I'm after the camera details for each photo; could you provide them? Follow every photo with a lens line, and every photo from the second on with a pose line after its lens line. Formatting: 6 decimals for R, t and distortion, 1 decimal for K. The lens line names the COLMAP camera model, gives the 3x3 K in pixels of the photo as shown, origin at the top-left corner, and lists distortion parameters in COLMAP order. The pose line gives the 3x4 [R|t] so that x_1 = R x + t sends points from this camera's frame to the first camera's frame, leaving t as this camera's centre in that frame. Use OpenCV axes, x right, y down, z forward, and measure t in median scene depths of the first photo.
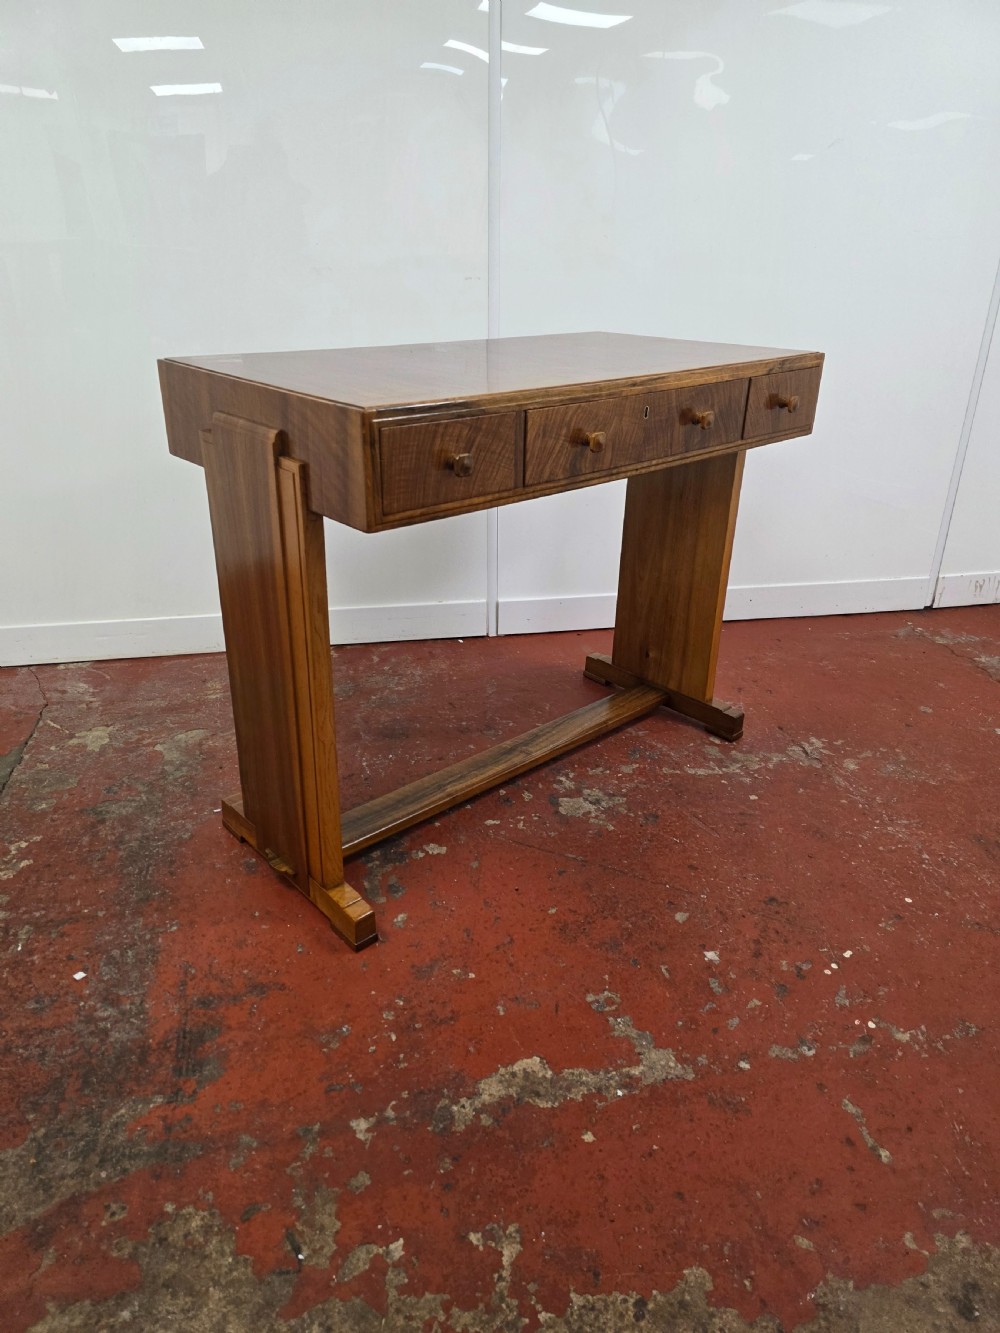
lens RADIAL K [[896.6, 0, 493.2], [0, 896.6, 662.8], [0, 0, 1]] dist [0.074510, -0.075545]
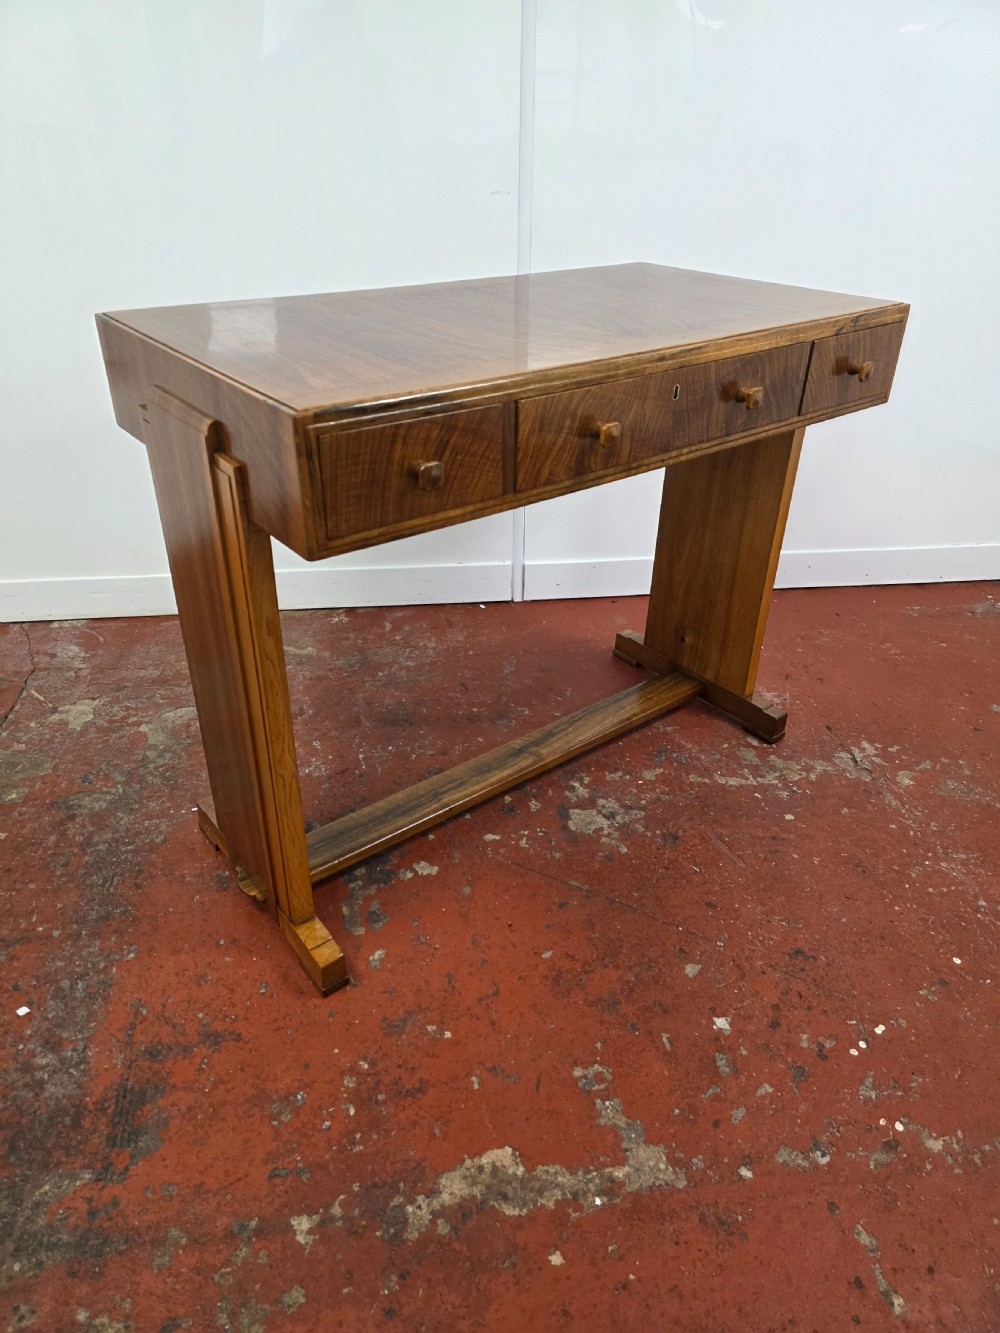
lens RADIAL K [[897.4, 0, 498.6], [0, 897.4, 671.8], [0, 0, 1]] dist [0.068936, -0.066422]
pose [[0.997654, 0.035798, -0.058356, 0.059549], [-0.028976, 0.993077, 0.113832, -0.103455], [0.062027, -0.111874, 0.991785, 0.138406]]
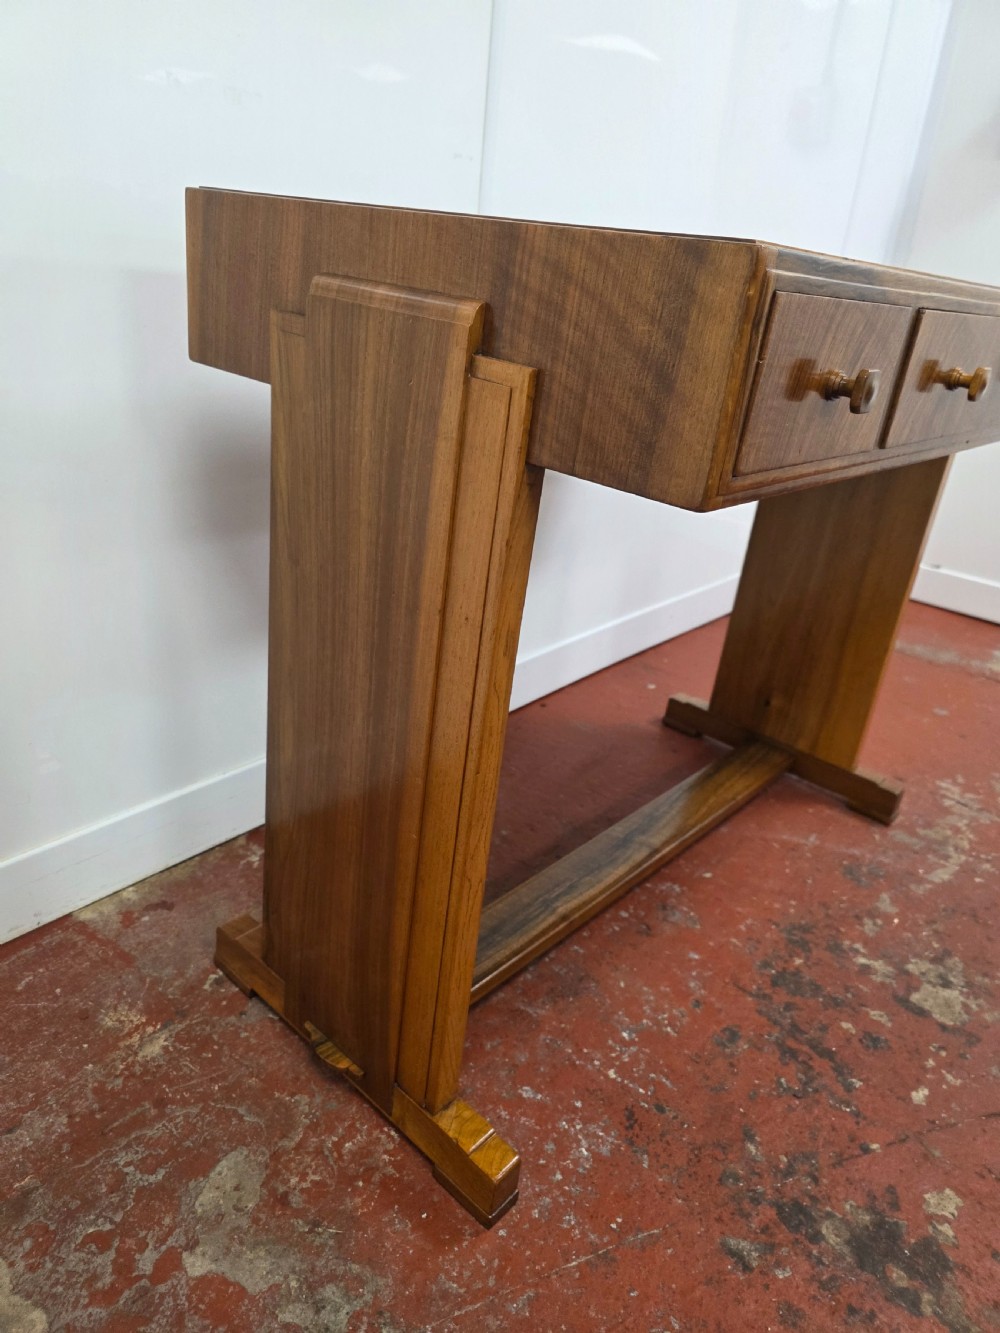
lens RADIAL K [[913.6, 0, 486.7], [0, 913.6, 659.1], [0, 0, 1]] dist [0.051582, -0.074510]
pose [[0.990898, 0.042312, 0.127791, -0.227239], [-0.041415, 0.999095, -0.009670, -0.039804], [-0.128084, 0.004290, 0.991754, 0.377921]]
